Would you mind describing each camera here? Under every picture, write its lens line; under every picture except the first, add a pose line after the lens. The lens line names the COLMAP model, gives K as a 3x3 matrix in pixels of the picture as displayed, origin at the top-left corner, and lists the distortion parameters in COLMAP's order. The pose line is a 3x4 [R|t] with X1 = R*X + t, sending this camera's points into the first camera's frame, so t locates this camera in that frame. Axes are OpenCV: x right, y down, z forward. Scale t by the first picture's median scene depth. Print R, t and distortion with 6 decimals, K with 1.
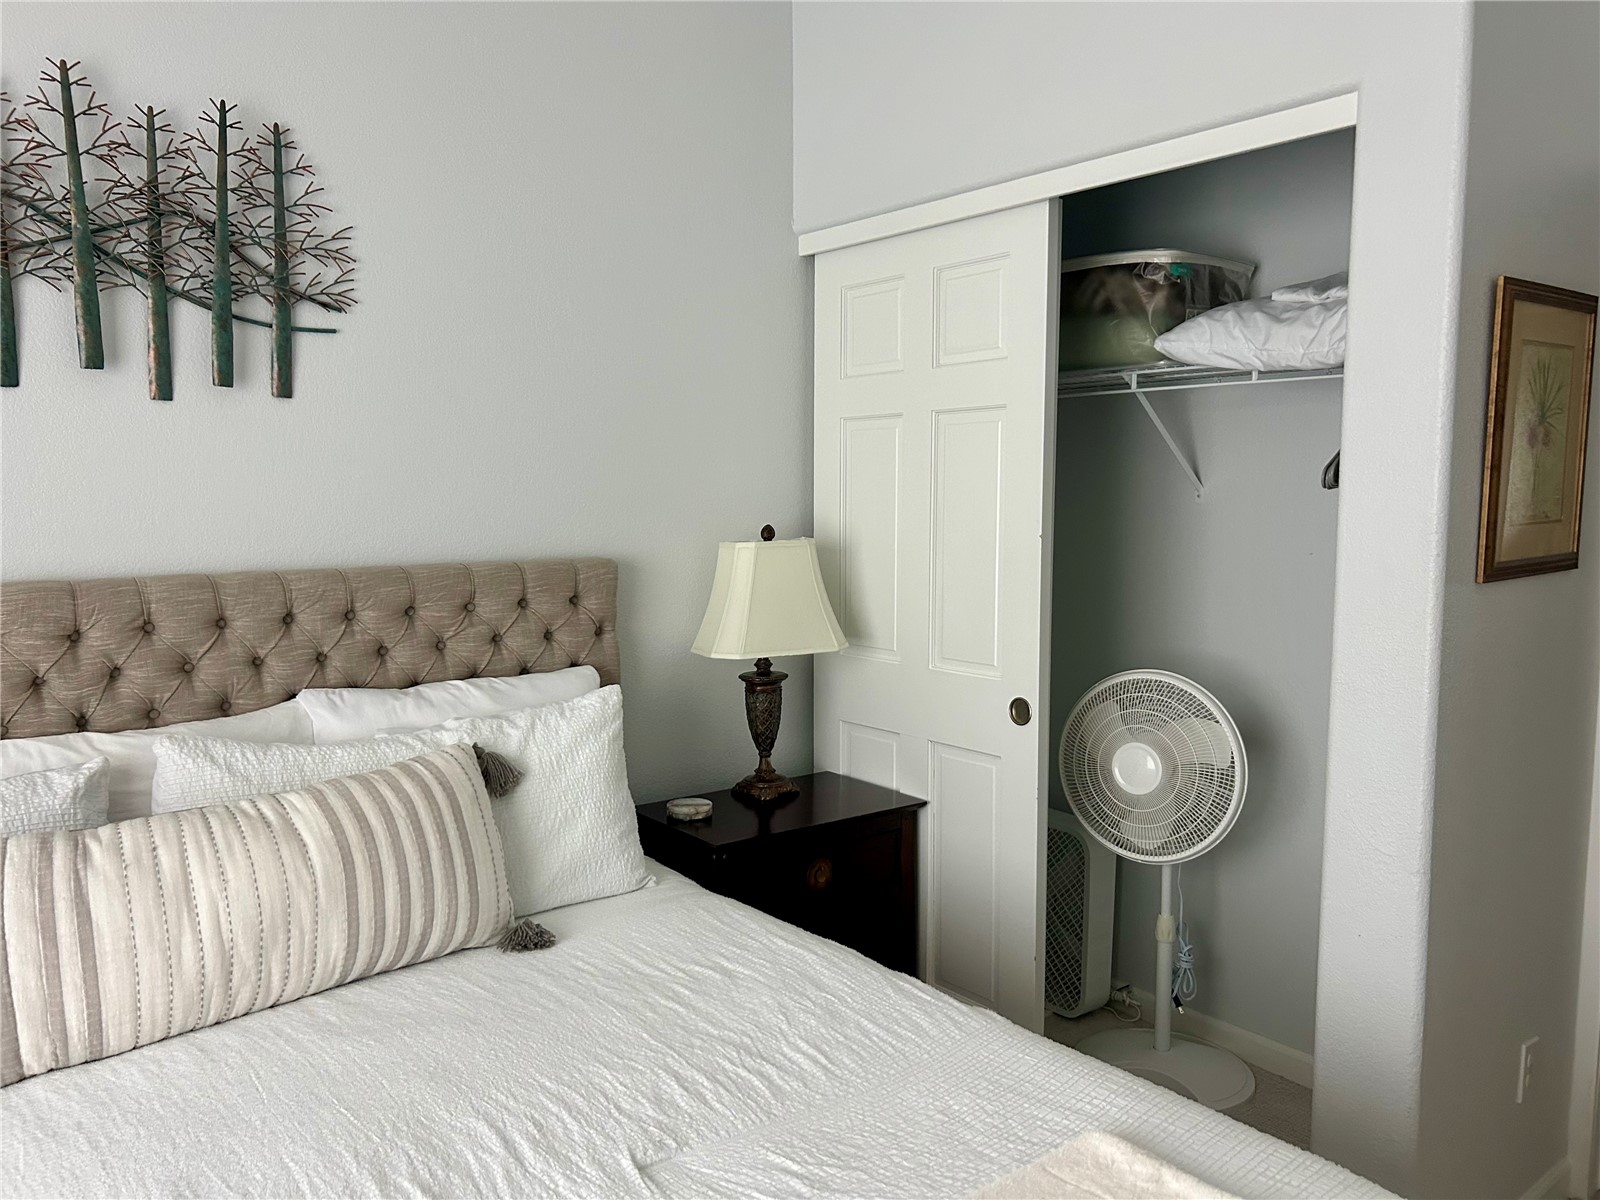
lens RADIAL K [[1190.0, 0, 800.0], [0, 1190.0, 600.0], [0, 0, 1]] dist [0.038532, -0.005911]
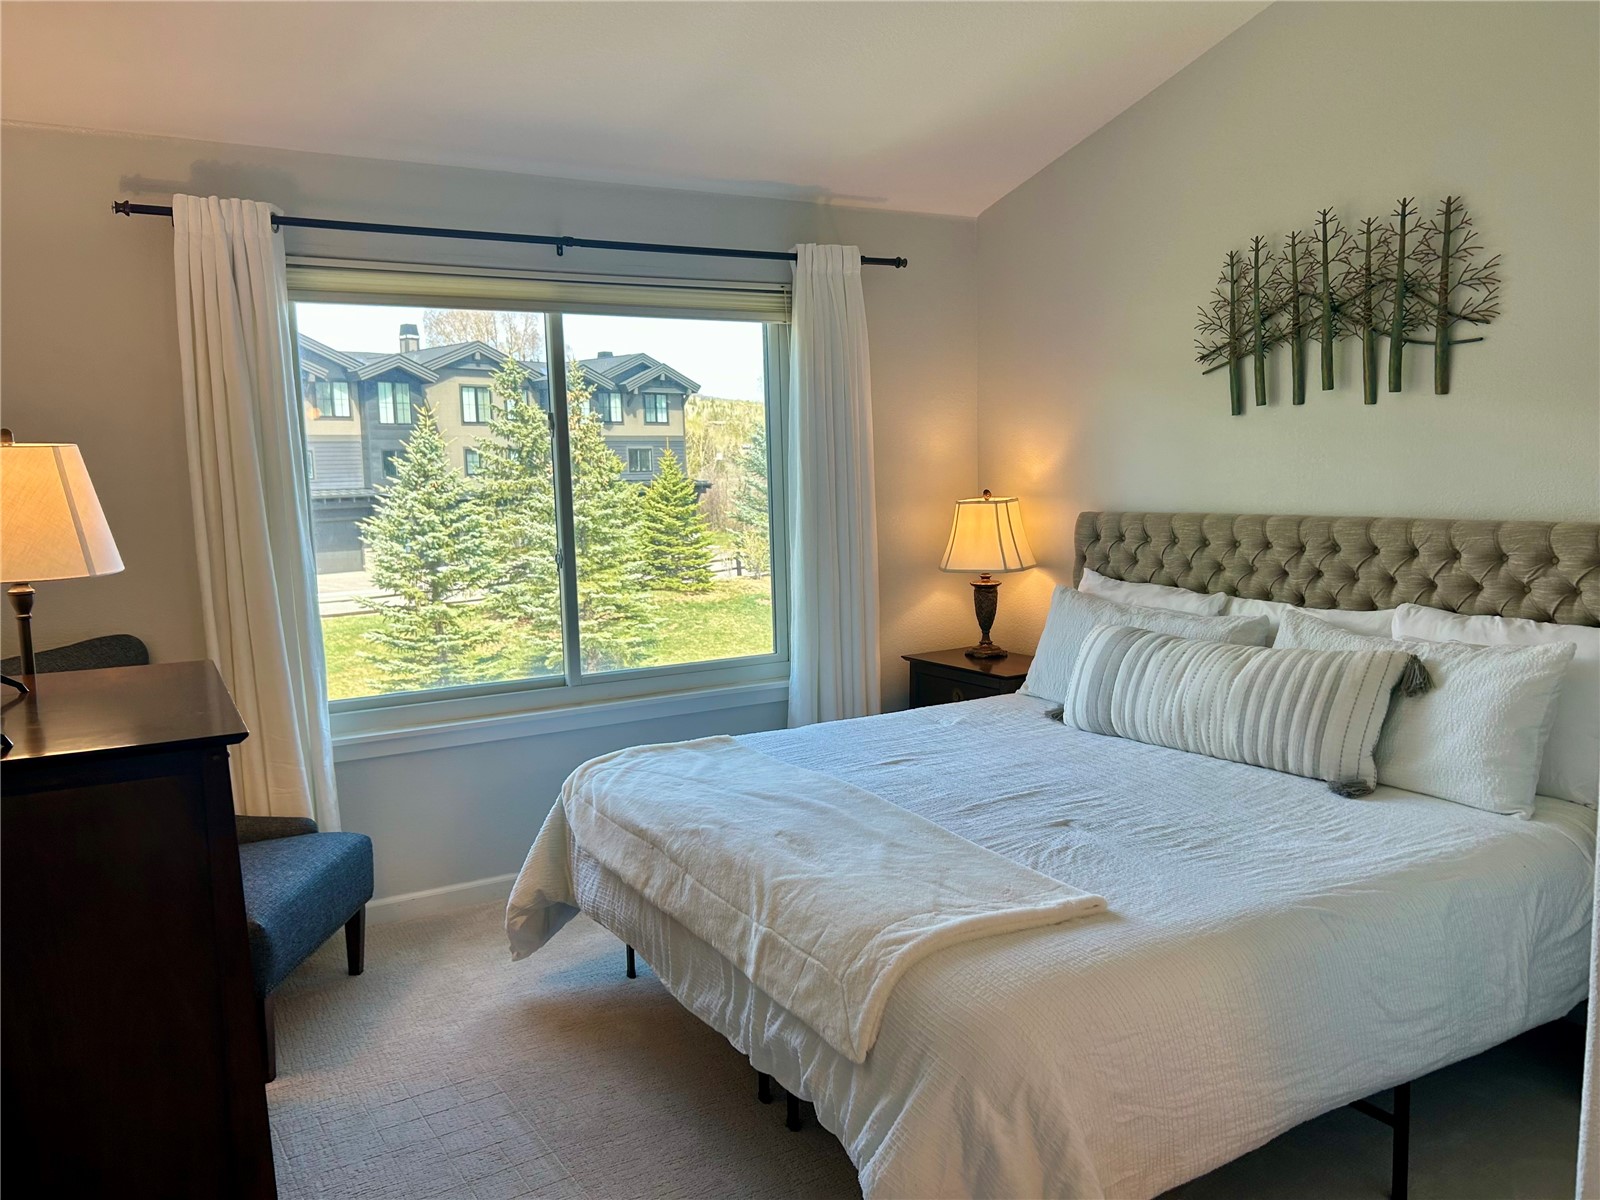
lens RADIAL K [[1272.4, 0, 800.0], [0, 1272.4, 600.0], [0, 0, 1]] dist [0.008788, 0.000334]
pose [[-0.144105, 0.115155, -0.982839, 1.198264], [-0.064961, 0.989963, 0.125514, -0.073132], [0.987428, 0.081933, -0.135178, 0.509960]]
